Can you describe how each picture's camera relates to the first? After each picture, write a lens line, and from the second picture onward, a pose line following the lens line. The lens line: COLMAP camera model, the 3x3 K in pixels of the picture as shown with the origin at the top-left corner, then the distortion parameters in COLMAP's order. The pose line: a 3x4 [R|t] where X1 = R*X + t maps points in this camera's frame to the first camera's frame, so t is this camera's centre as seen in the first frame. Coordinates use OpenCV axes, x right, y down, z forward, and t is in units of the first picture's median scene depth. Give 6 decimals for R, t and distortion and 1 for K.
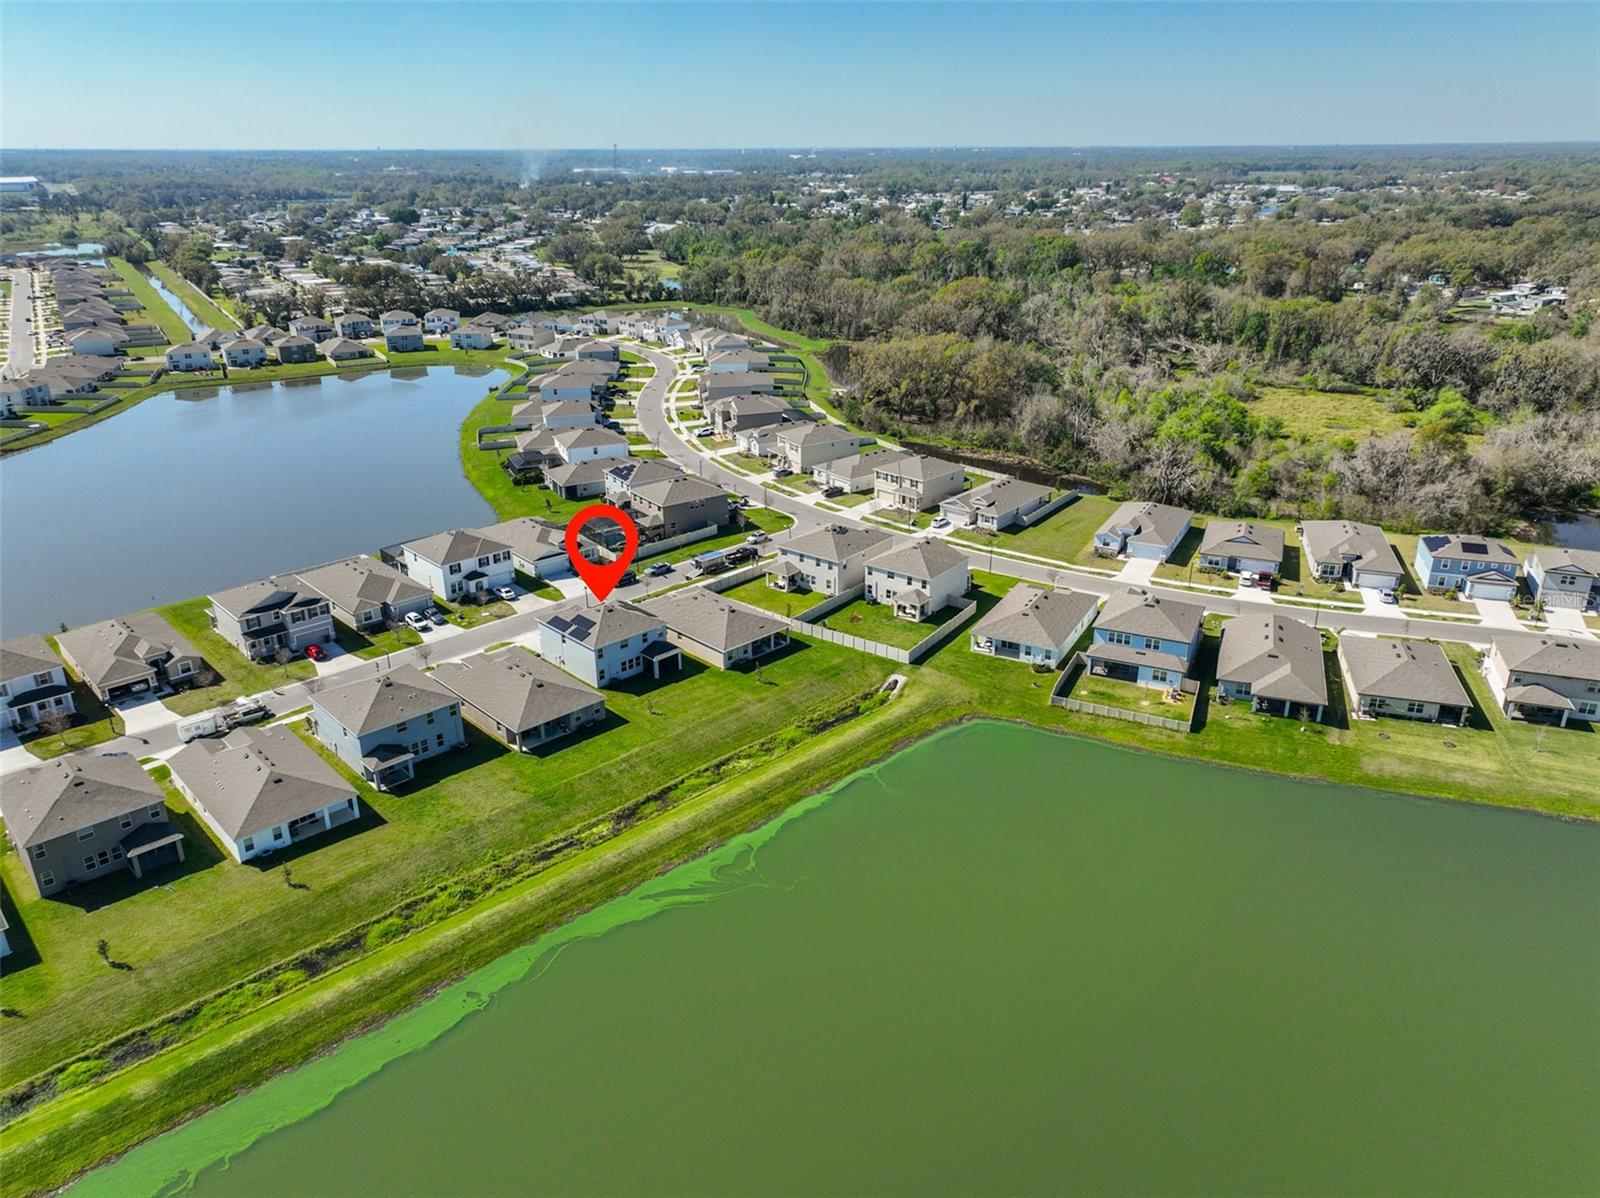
lens RADIAL K [[1109.0, 0, 802.8], [0, 1109.0, 596.4], [0, 0, 1]] dist [0.002041, 0.012615]
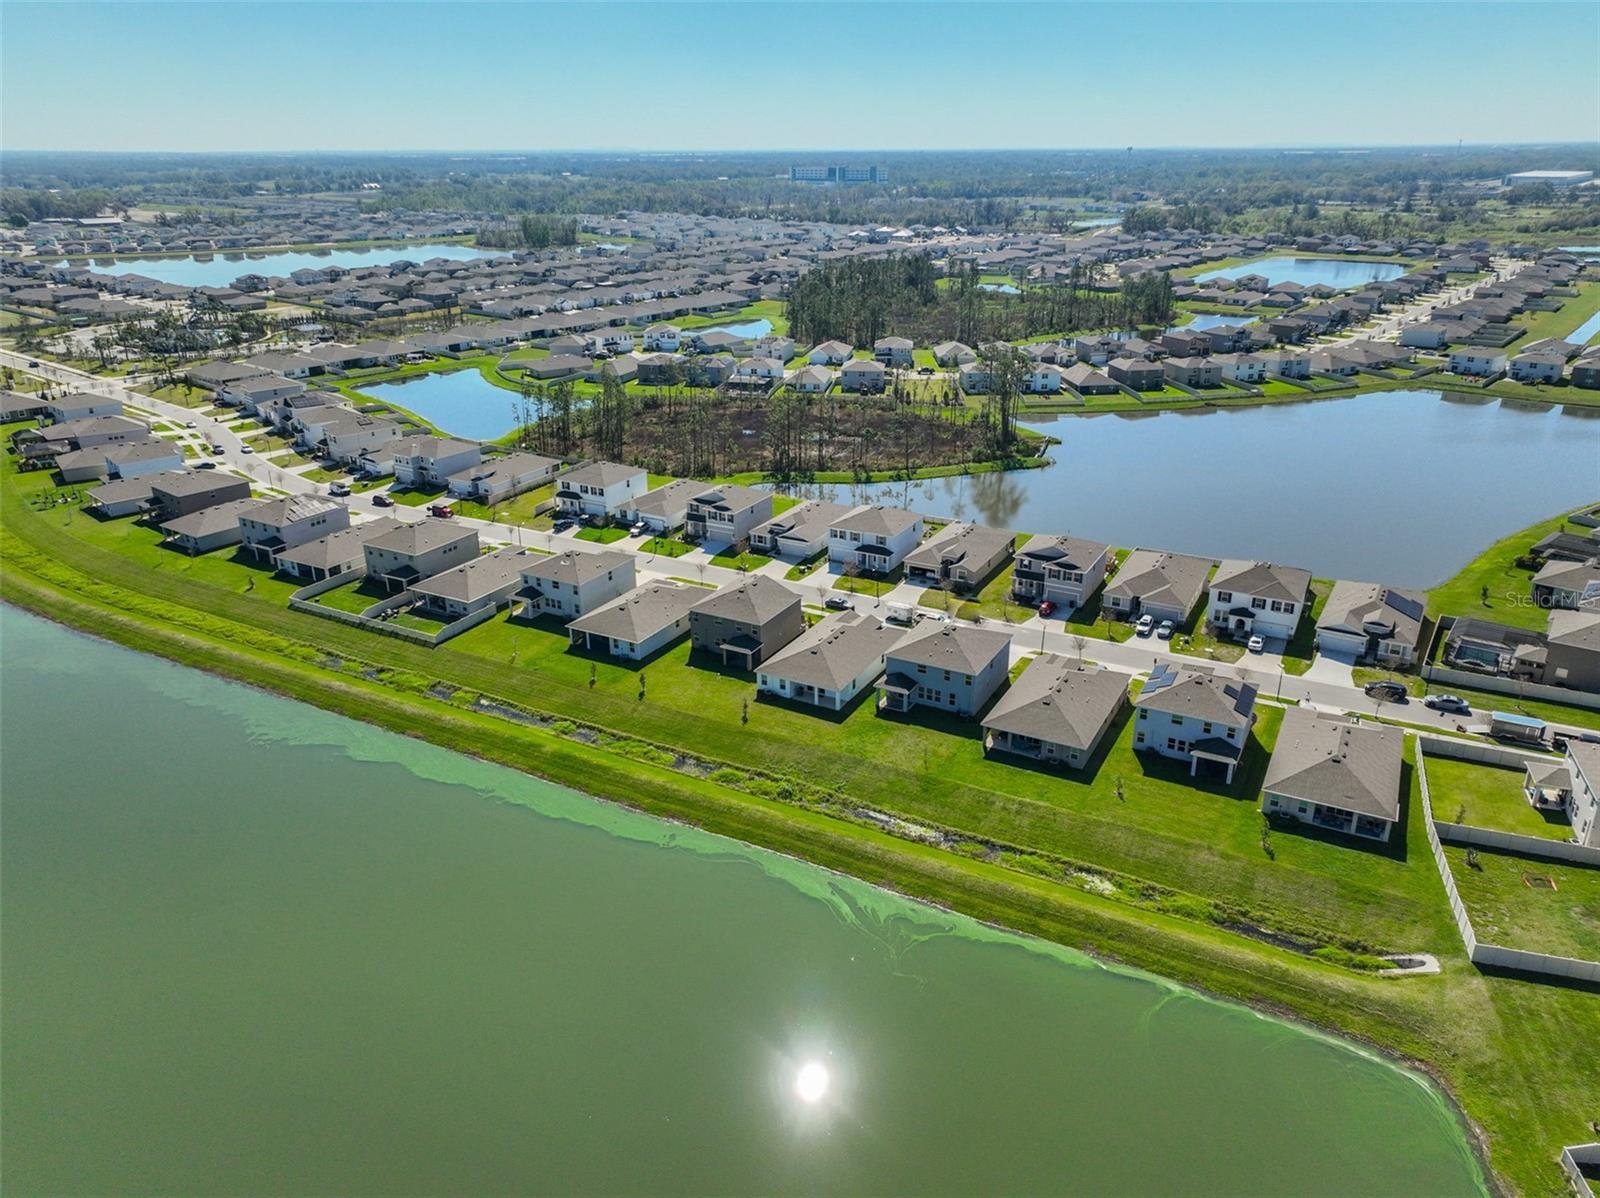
lens RADIAL K [[1109.0, 0, 801.1], [0, 1109.0, 602.4], [0, 0, 1]] dist [0.002041, 0.012615]
pose [[0.301078, 0.361015, -0.882621, 0.469191], [-0.352311, 0.902195, 0.248841, -0.147627], [0.886132, 0.236037, 0.398820, 0.363915]]
